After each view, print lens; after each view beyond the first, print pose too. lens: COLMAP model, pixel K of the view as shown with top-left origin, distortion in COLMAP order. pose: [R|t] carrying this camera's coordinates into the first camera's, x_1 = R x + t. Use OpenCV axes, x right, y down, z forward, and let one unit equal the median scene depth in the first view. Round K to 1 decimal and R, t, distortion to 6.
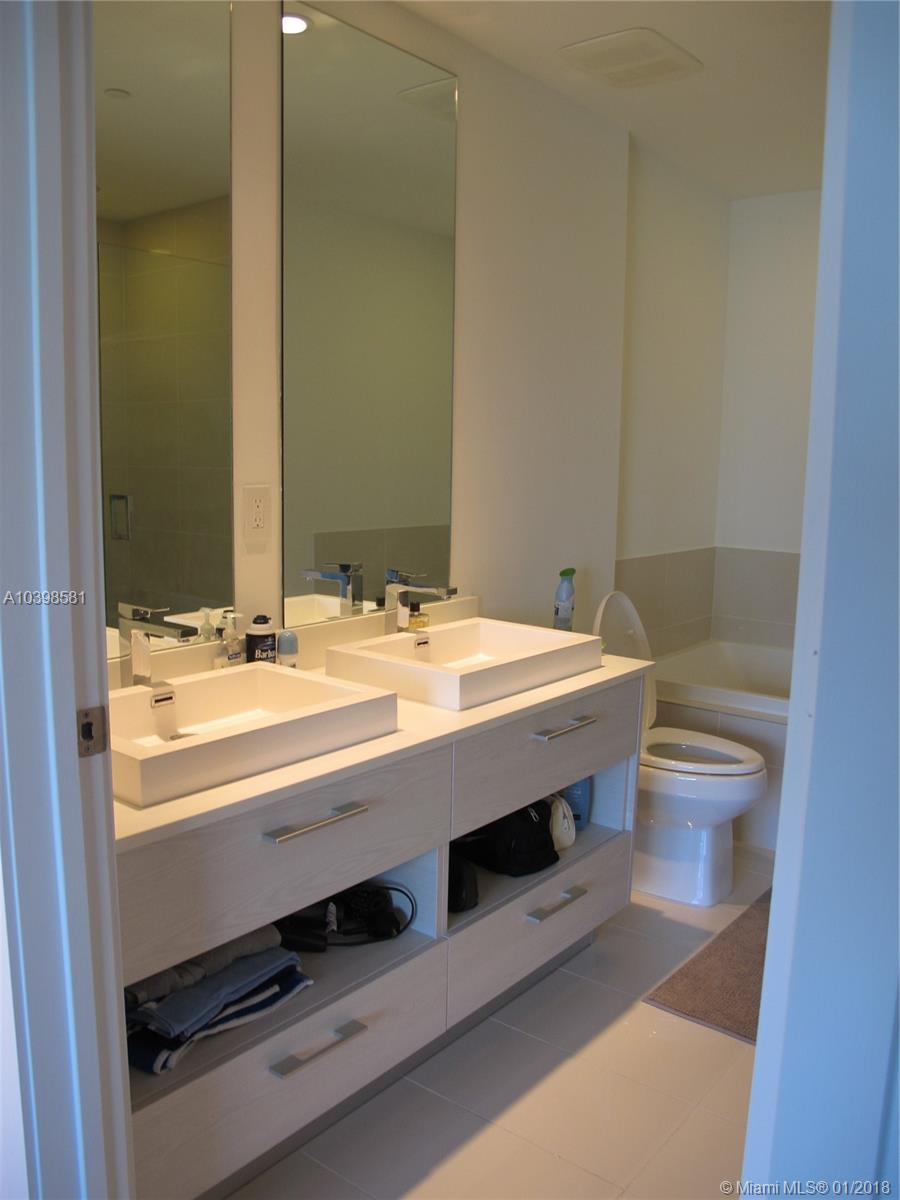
lens RADIAL K [[997.4, 0, 454.1], [0, 997.4, 603.2], [0, 0, 1]] dist [-0.128394, 0.064365]
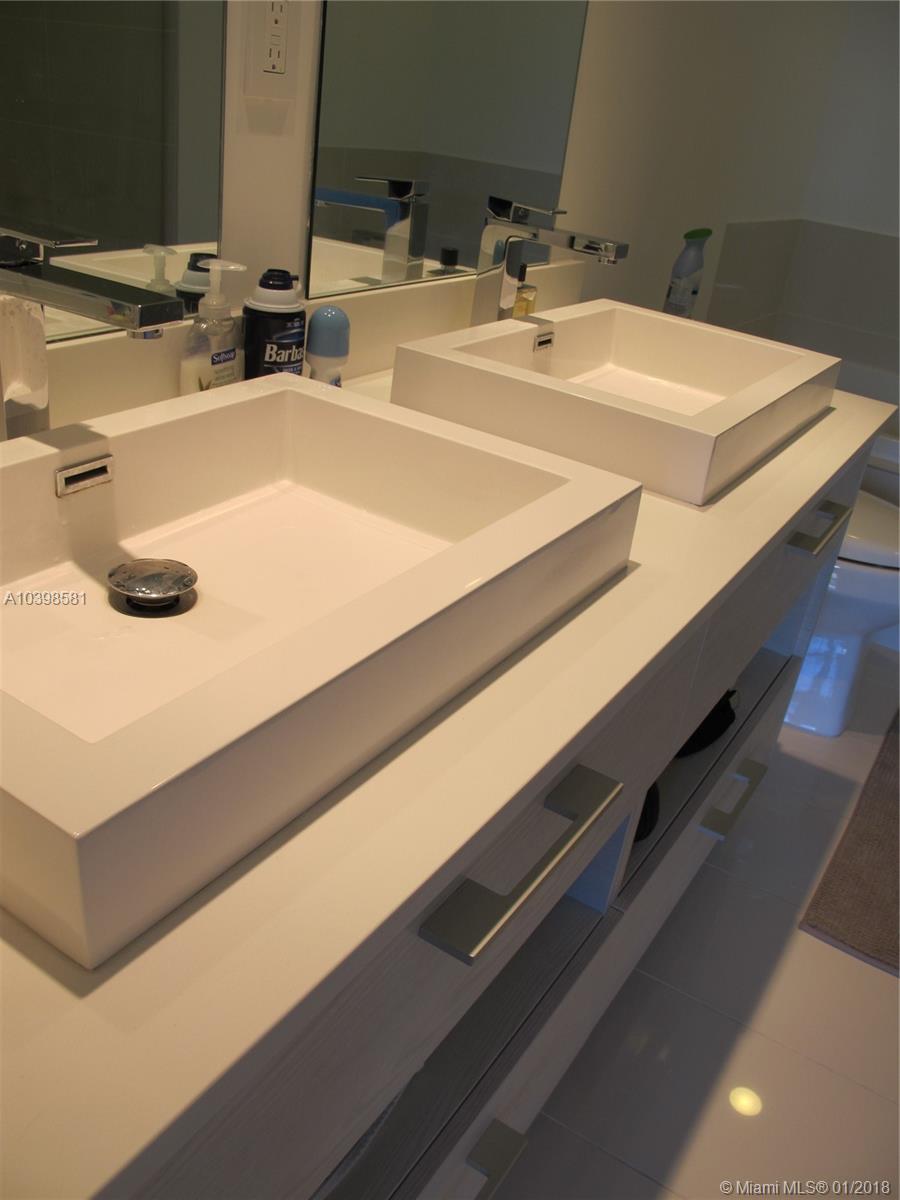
lens RADIAL K [[997.4, 0, 443.3], [0, 997.4, 602.5], [0, 0, 1]] dist [-0.128394, 0.064365]
pose [[0.990721, 0.040142, 0.129849, -0.169815], [-0.080491, 0.943116, 0.322573, 0.004836], [-0.109514, -0.330032, 0.937596, 0.502097]]
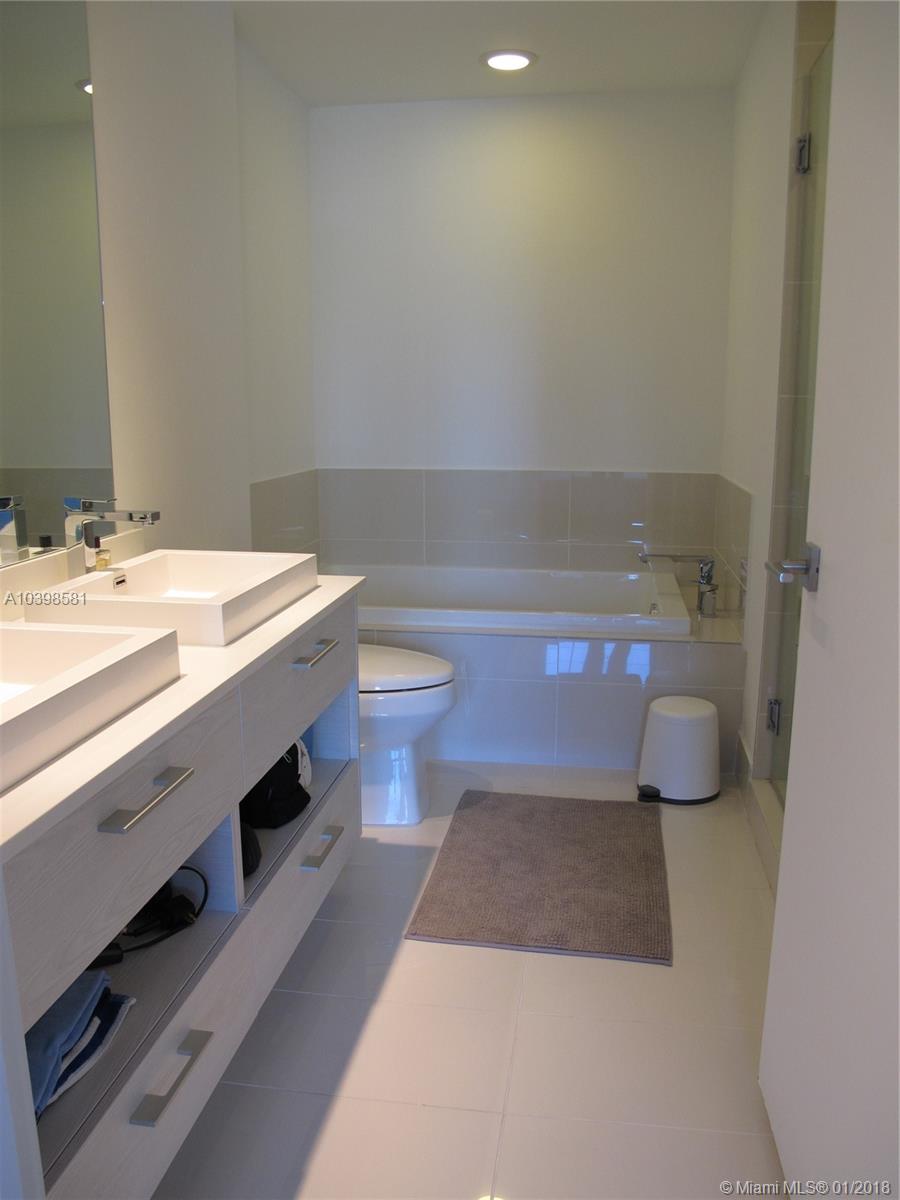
lens RADIAL K [[997.4, 0, 440.3], [0, 997.4, 621.6], [0, 0, 1]] dist [-0.128394, 0.064365]
pose [[0.874484, -0.128237, 0.467796, -0.210694], [0.095292, 0.991045, 0.093538, 0.023831], [-0.475602, -0.037220, 0.878873, 0.158409]]
